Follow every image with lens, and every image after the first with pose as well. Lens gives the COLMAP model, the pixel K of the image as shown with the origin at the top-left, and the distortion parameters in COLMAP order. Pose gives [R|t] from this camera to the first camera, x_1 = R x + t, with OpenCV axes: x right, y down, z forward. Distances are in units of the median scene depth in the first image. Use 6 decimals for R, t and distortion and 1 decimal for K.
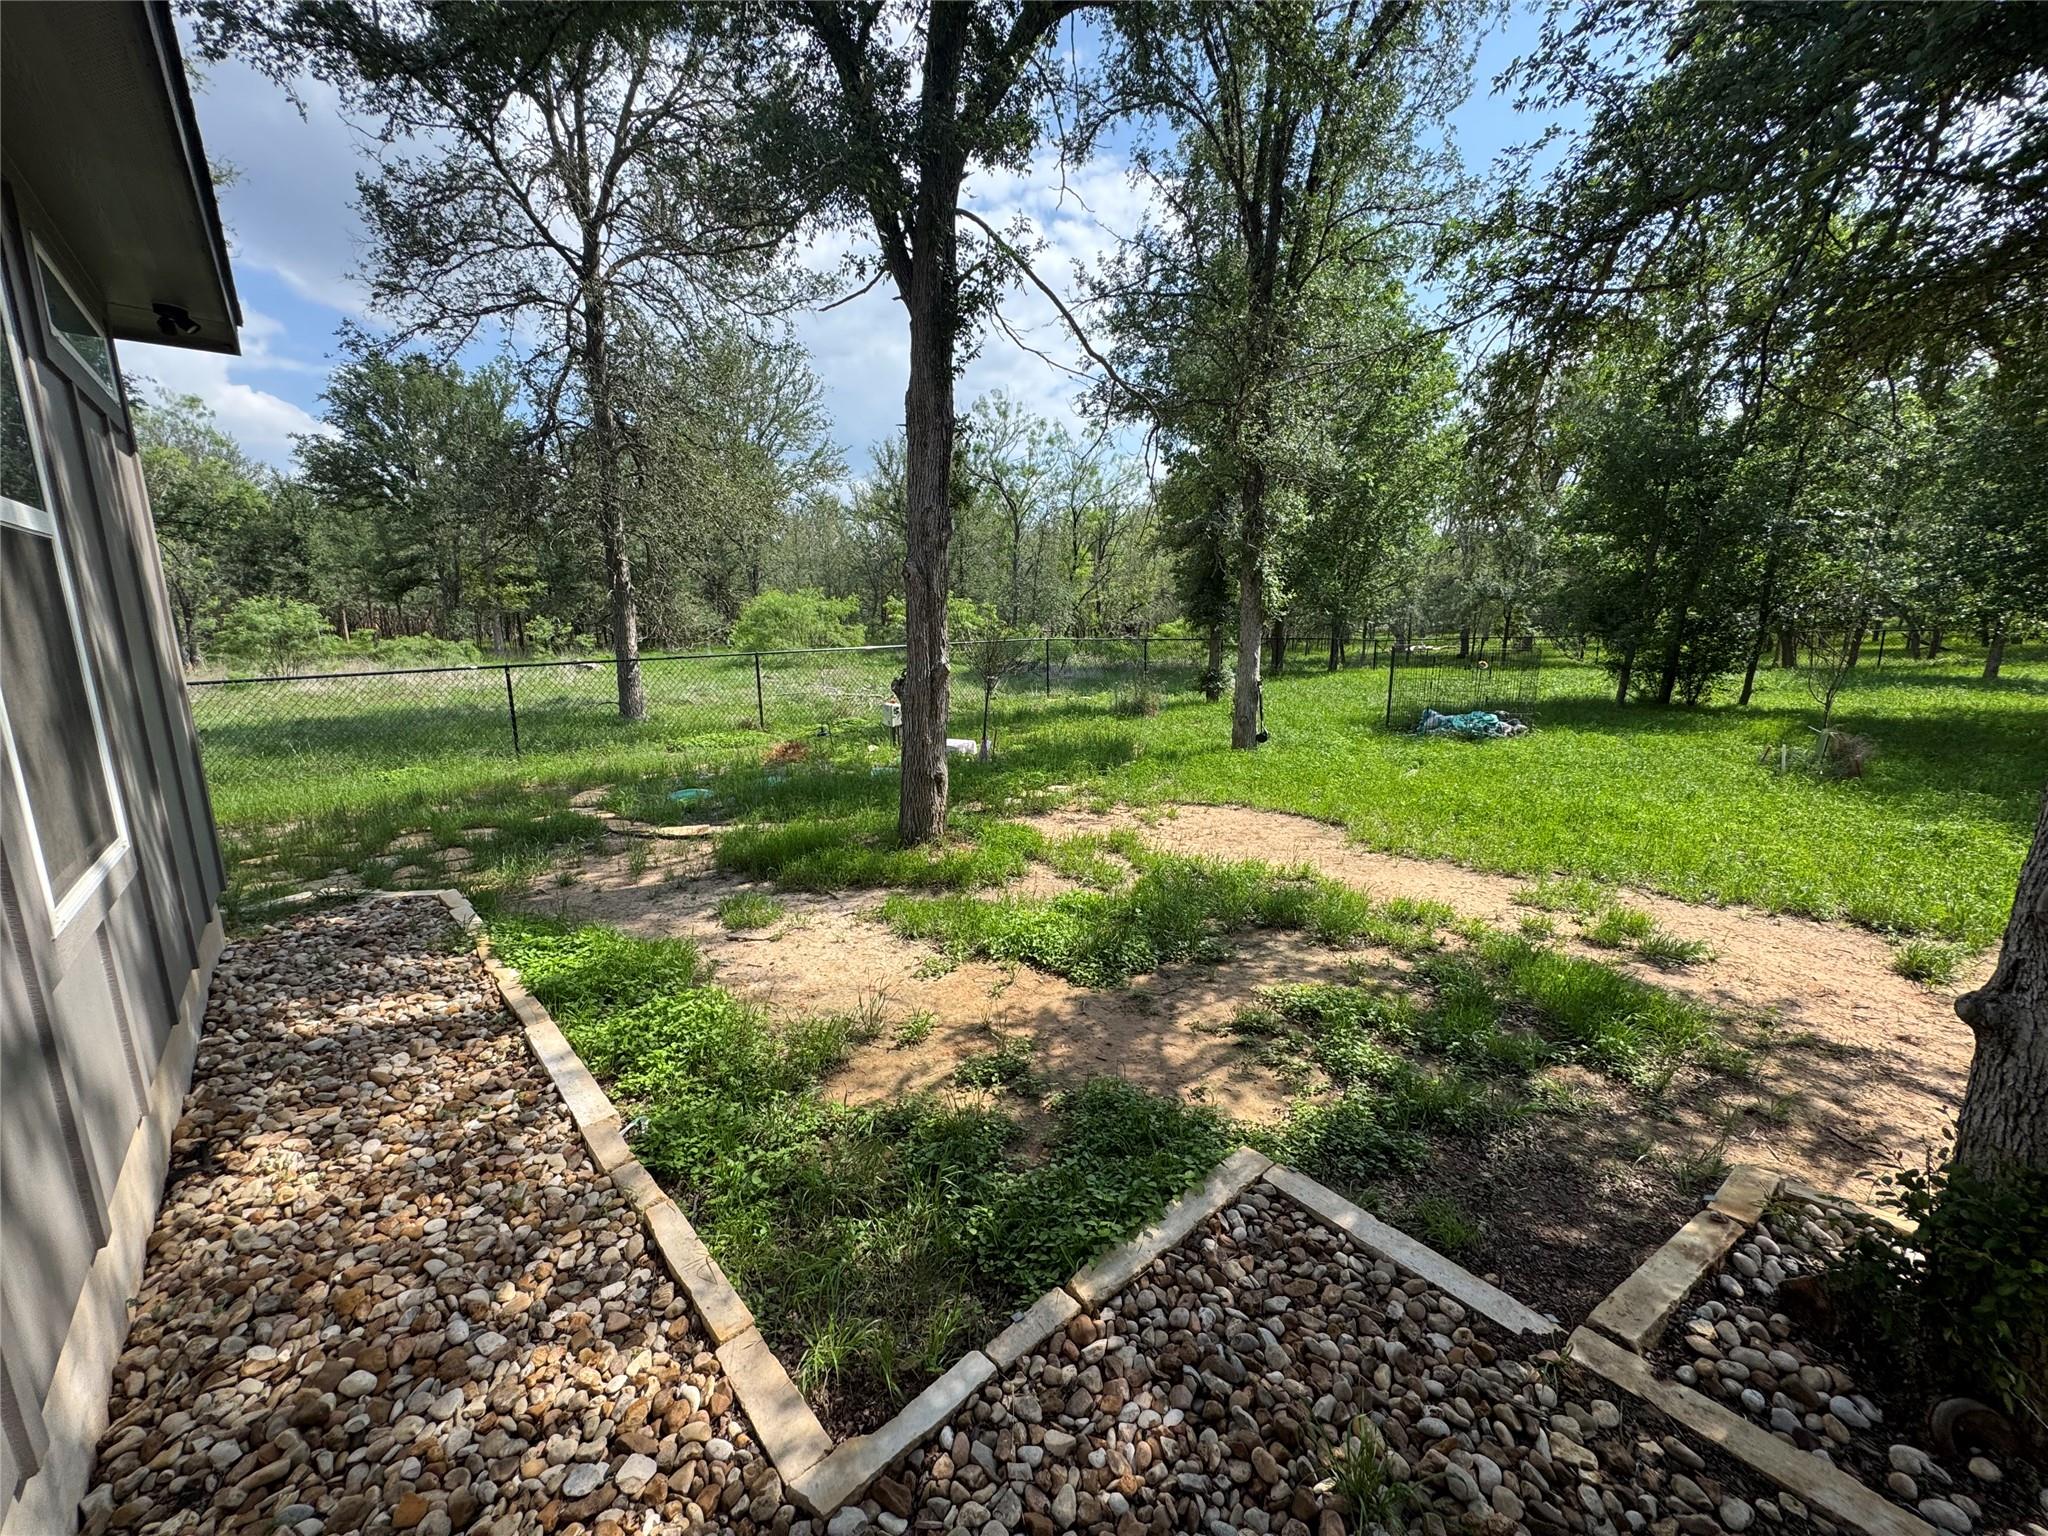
lens RADIAL K [[815.6, 0, 1016.1], [0, 815.6, 768.6], [0, 0, 1]] dist [-0.003765, 0.000357]
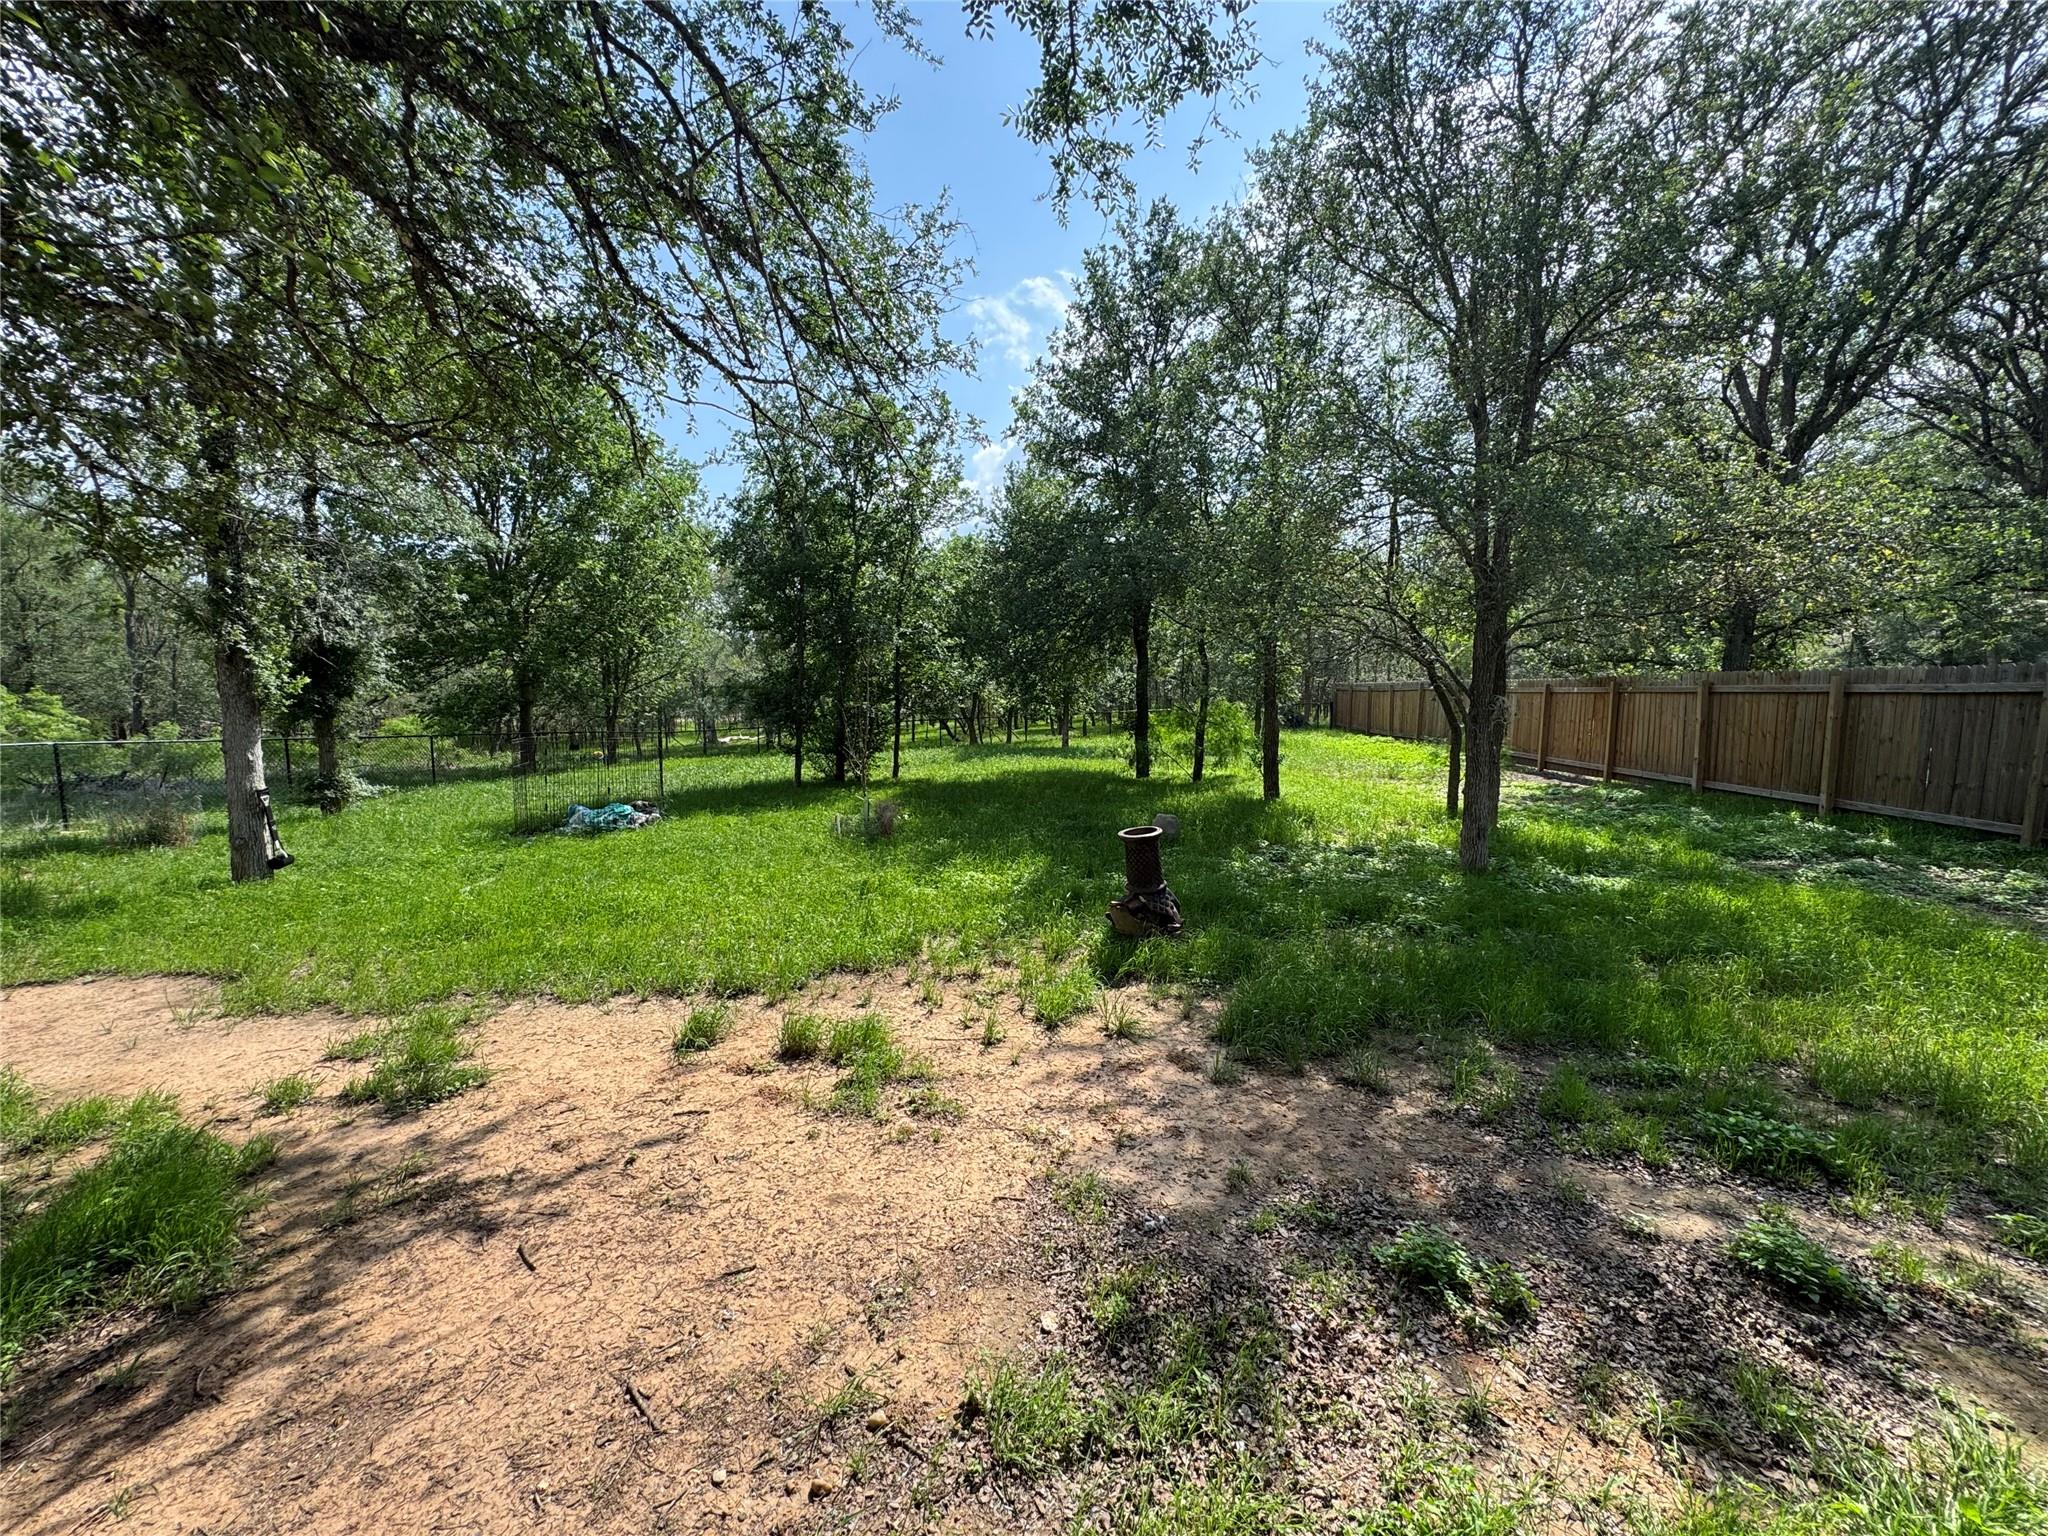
lens RADIAL K [[815.6, 0, 1016.8], [0, 815.6, 767.3], [0, 0, 1]] dist [-0.003765, 0.000357]
pose [[0.750264, -0.054248, 0.658909, 0.322219], [0.129663, 0.989347, -0.066187, 0.013549], [-0.648299, 0.135094, 0.749305, -0.031010]]
